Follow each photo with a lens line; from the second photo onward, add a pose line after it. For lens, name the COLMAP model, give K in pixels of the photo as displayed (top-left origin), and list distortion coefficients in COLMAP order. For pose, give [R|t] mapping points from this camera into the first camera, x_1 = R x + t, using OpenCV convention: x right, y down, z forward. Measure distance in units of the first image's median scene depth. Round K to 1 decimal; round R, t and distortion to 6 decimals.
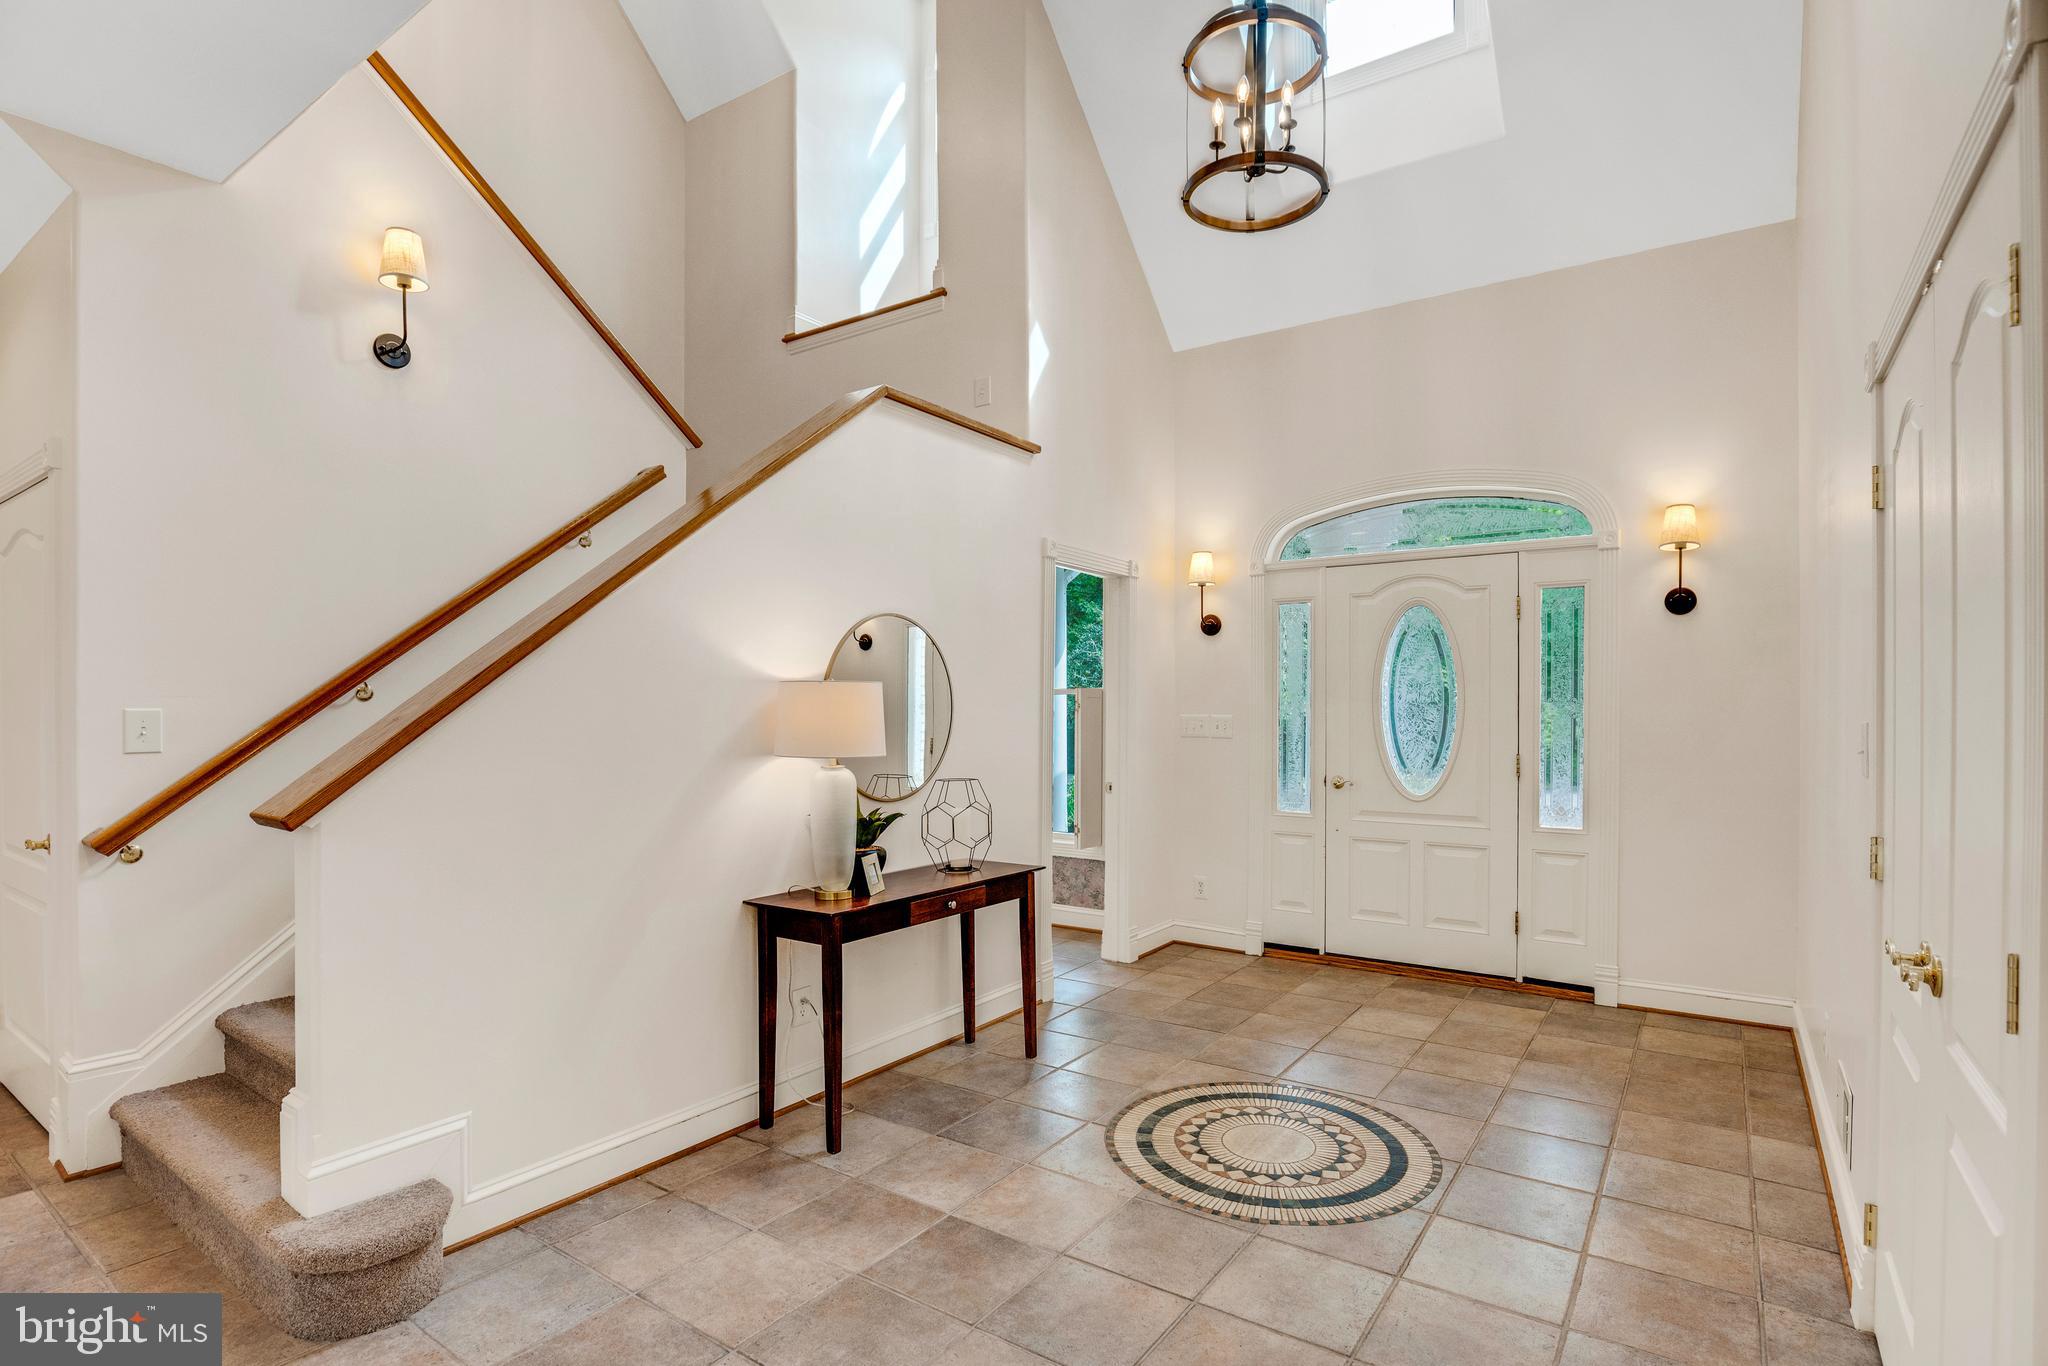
lens RADIAL K [[954.2, 0, 1006.6], [0, 954.2, 719.5], [0, 0, 1]] dist [-0.040233, 0.004962]
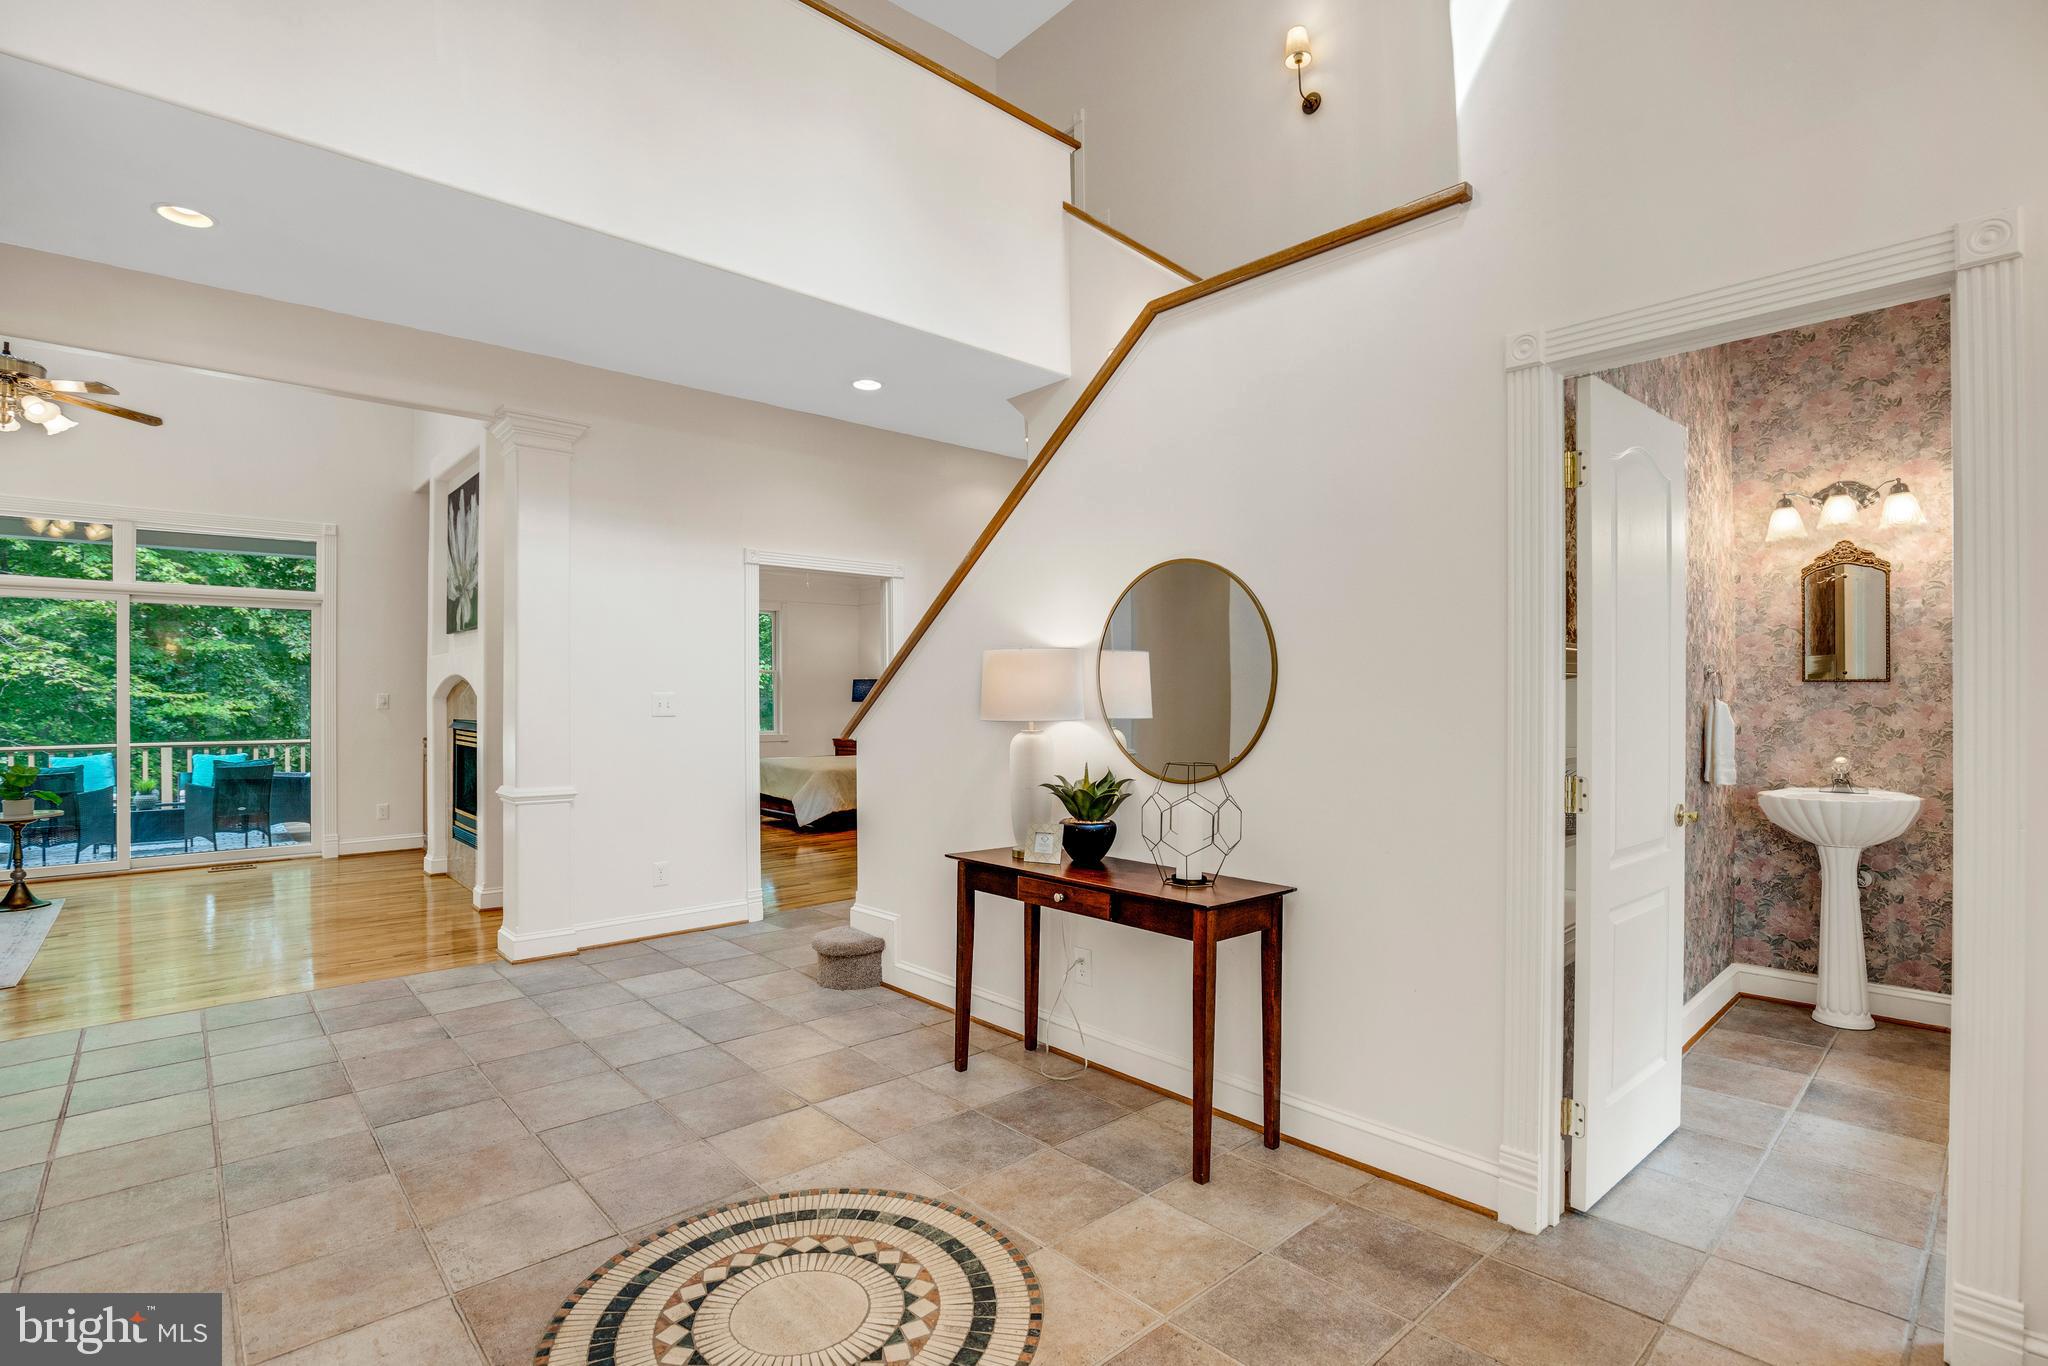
lens RADIAL K [[954.2, 0, 1077.3], [0, 954.2, 694.0], [0, 0, 1]] dist [-0.040233, 0.004962]
pose [[-0.157185, -0.006800, -0.987546, 0.840881], [-0.004003, 0.999972, -0.006248, 0.013680], [0.987561, 0.002971, -0.157208, 1.206409]]
